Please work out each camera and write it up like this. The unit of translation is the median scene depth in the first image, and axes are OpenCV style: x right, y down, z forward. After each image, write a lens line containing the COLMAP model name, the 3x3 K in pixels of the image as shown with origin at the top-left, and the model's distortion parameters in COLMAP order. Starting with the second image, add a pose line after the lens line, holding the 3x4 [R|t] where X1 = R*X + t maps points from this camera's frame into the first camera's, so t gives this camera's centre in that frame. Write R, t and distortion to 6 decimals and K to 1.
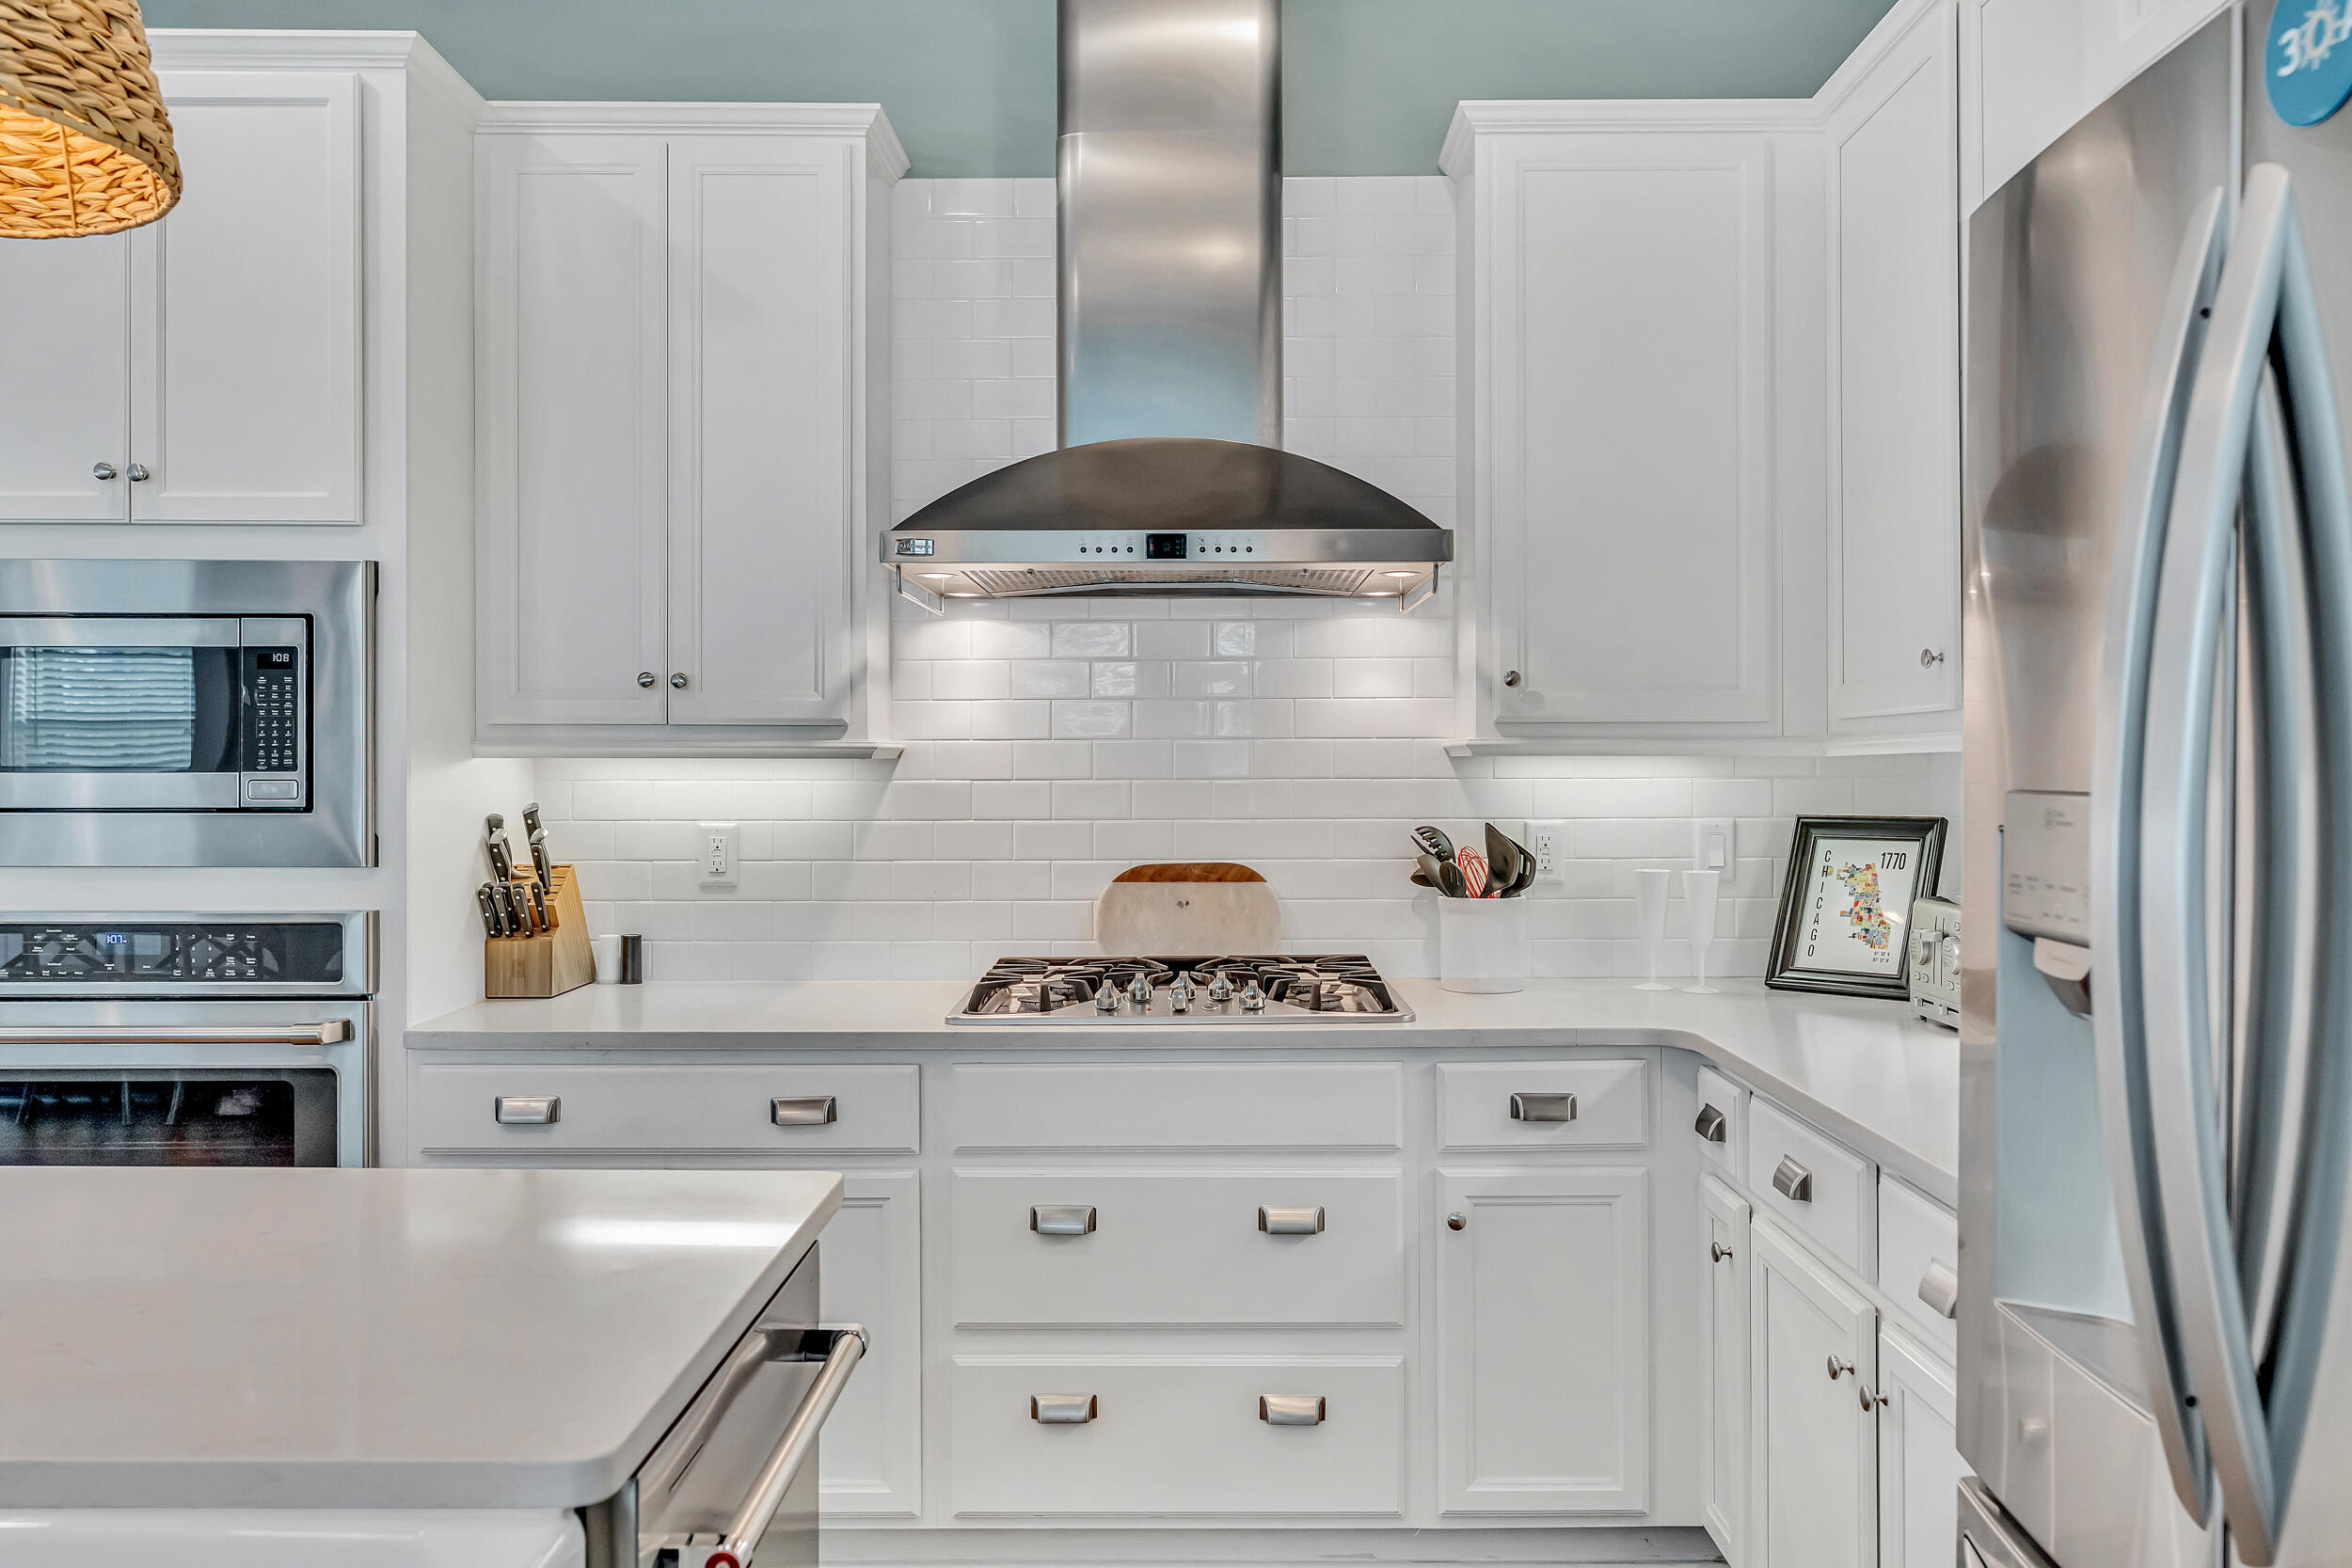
lens RADIAL K [[1556.7, 0, 1173.7], [0, 1556.7, 783.9], [0, 0, 1]] dist [-0.011044, -0.001698]
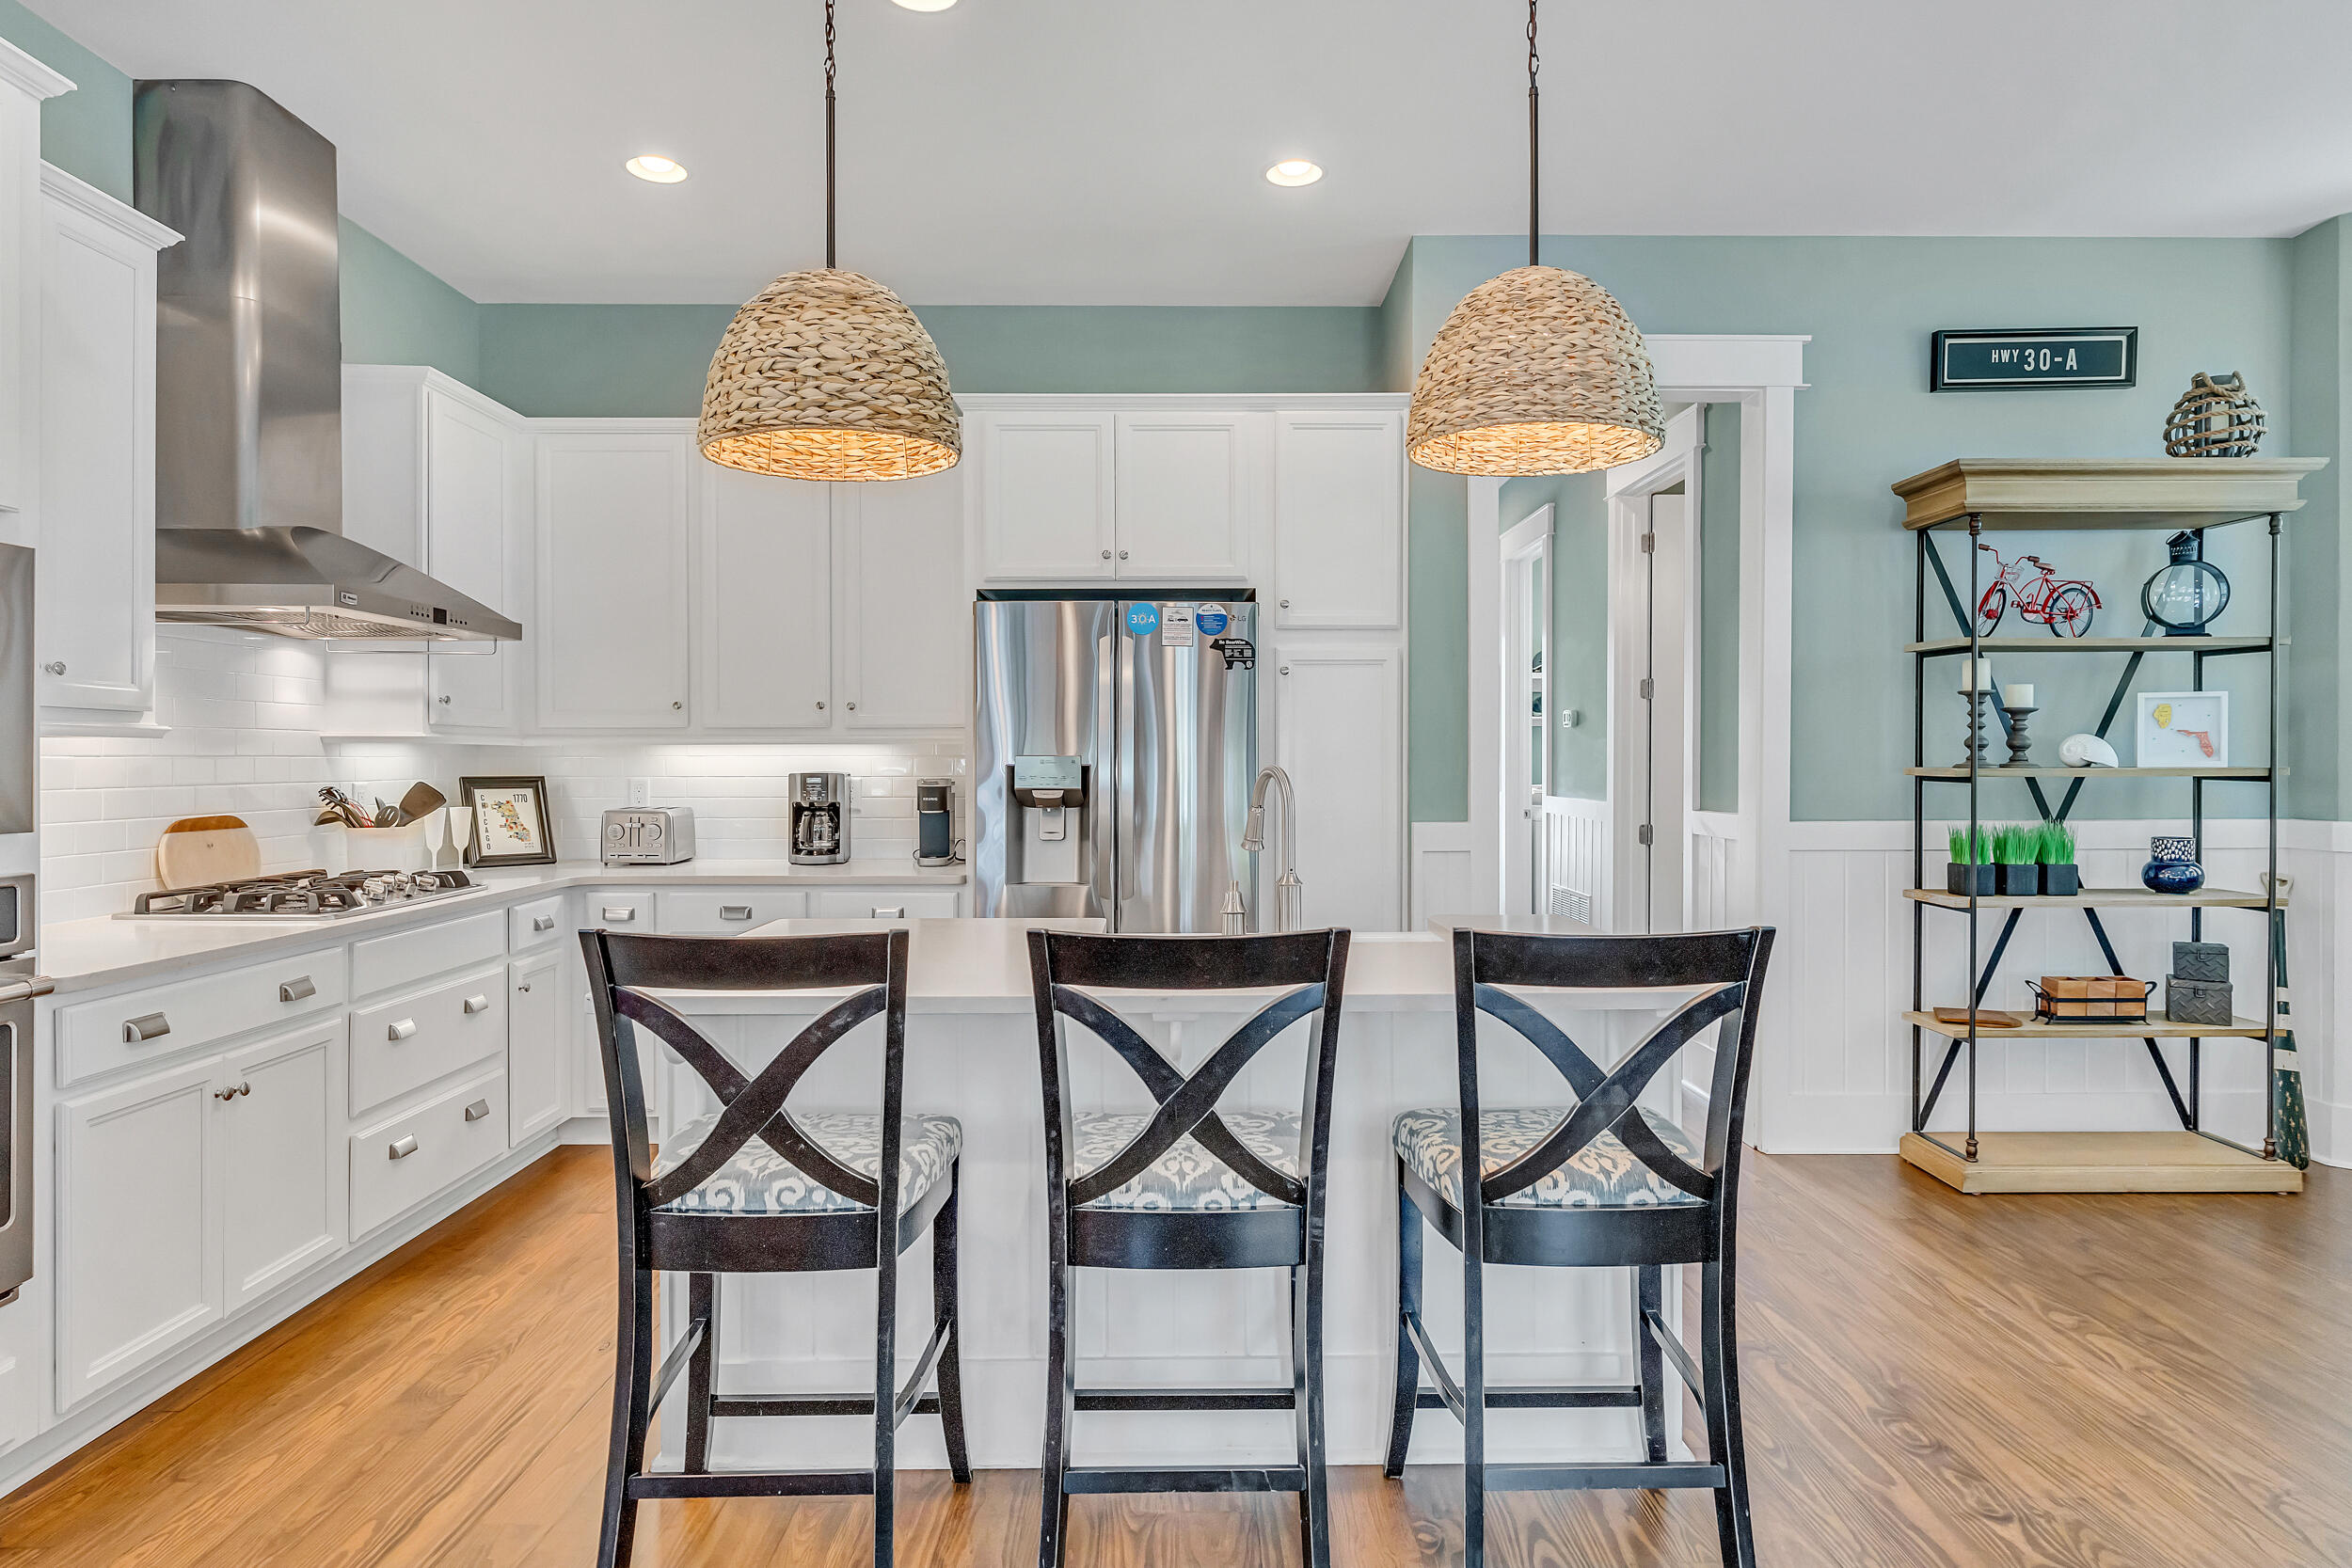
lens RADIAL K [[1347.6, 0, 1196.9], [0, 1347.6, 768.0], [0, 0, 1]] dist [-0.002434, 0.005437]
pose [[-0.034940, -0.003280, 0.999384, -1.344464], [0.005387, 0.999979, 0.003471, 0.009897], [-0.999375, 0.005505, -0.034922, 0.194576]]
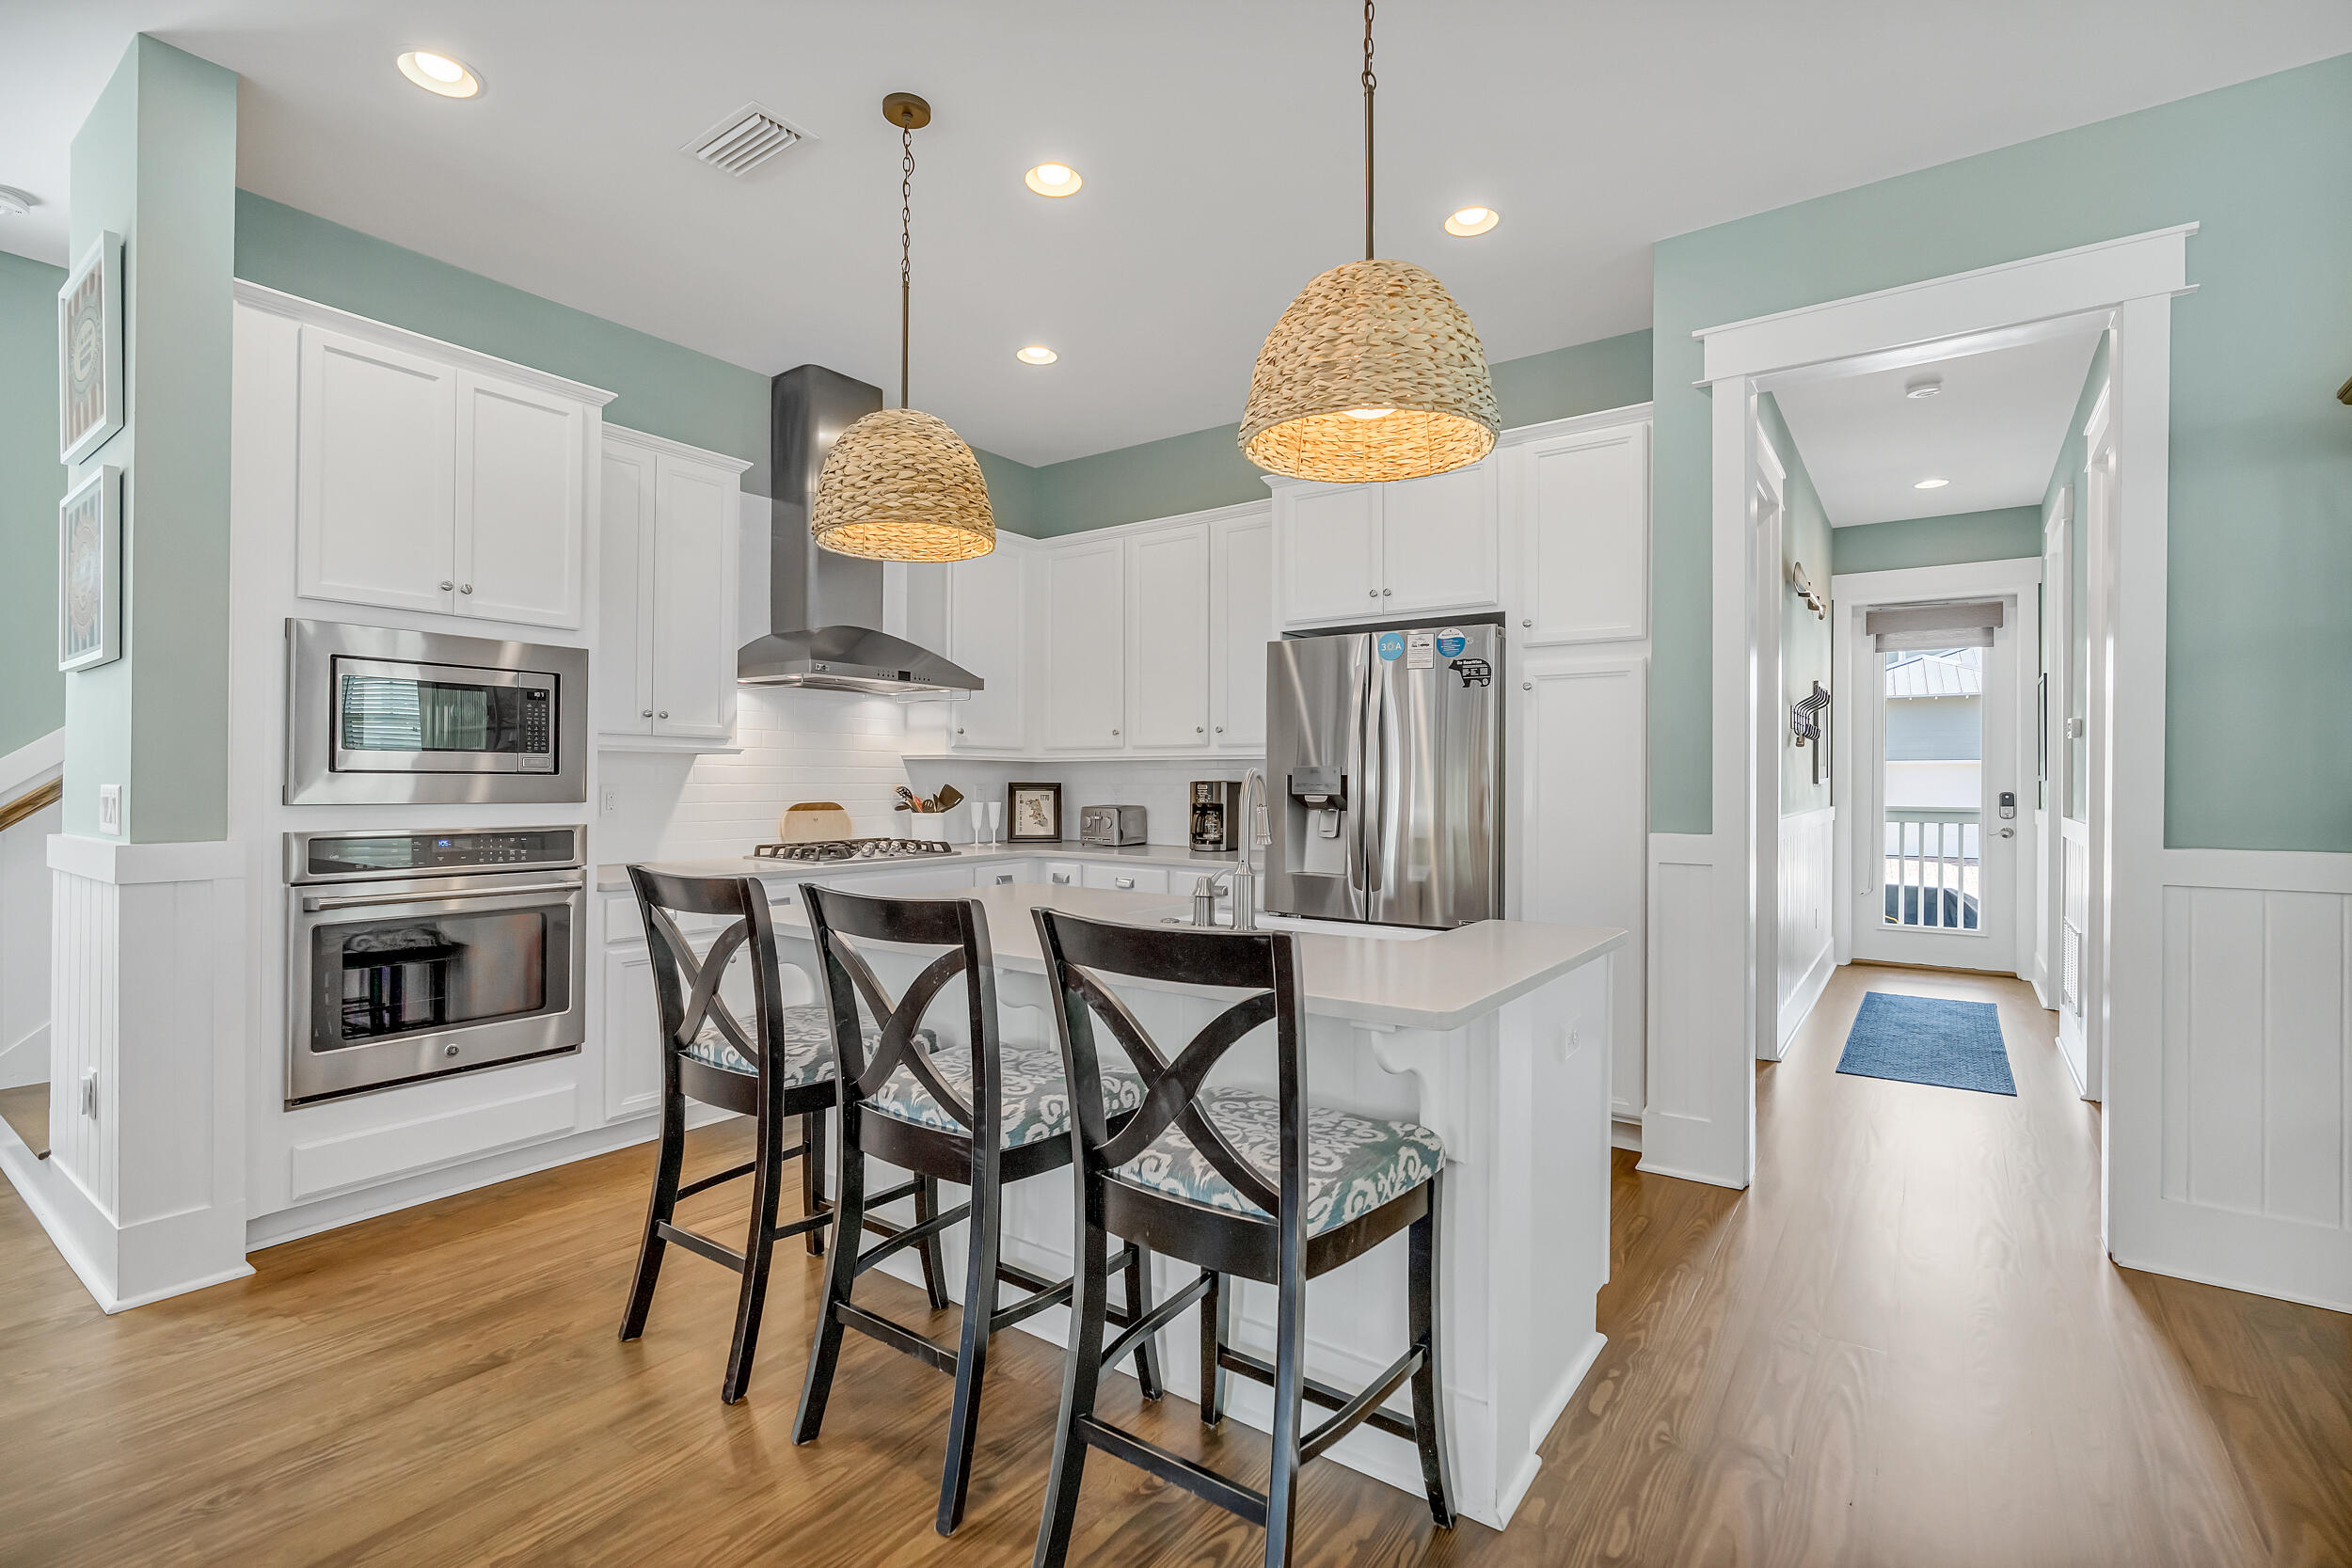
lens RADIAL K [[1066.5, 0, 1181.6], [0, 1066.5, 784.9], [0, 0, 1]] dist [-0.011276, 0.003825]
pose [[0.565293, 0.002338, 0.824887, -1.099698], [-0.003040, 0.999995, -0.000751, 0.027391], [-0.824885, -0.002083, 0.565297, -0.375209]]
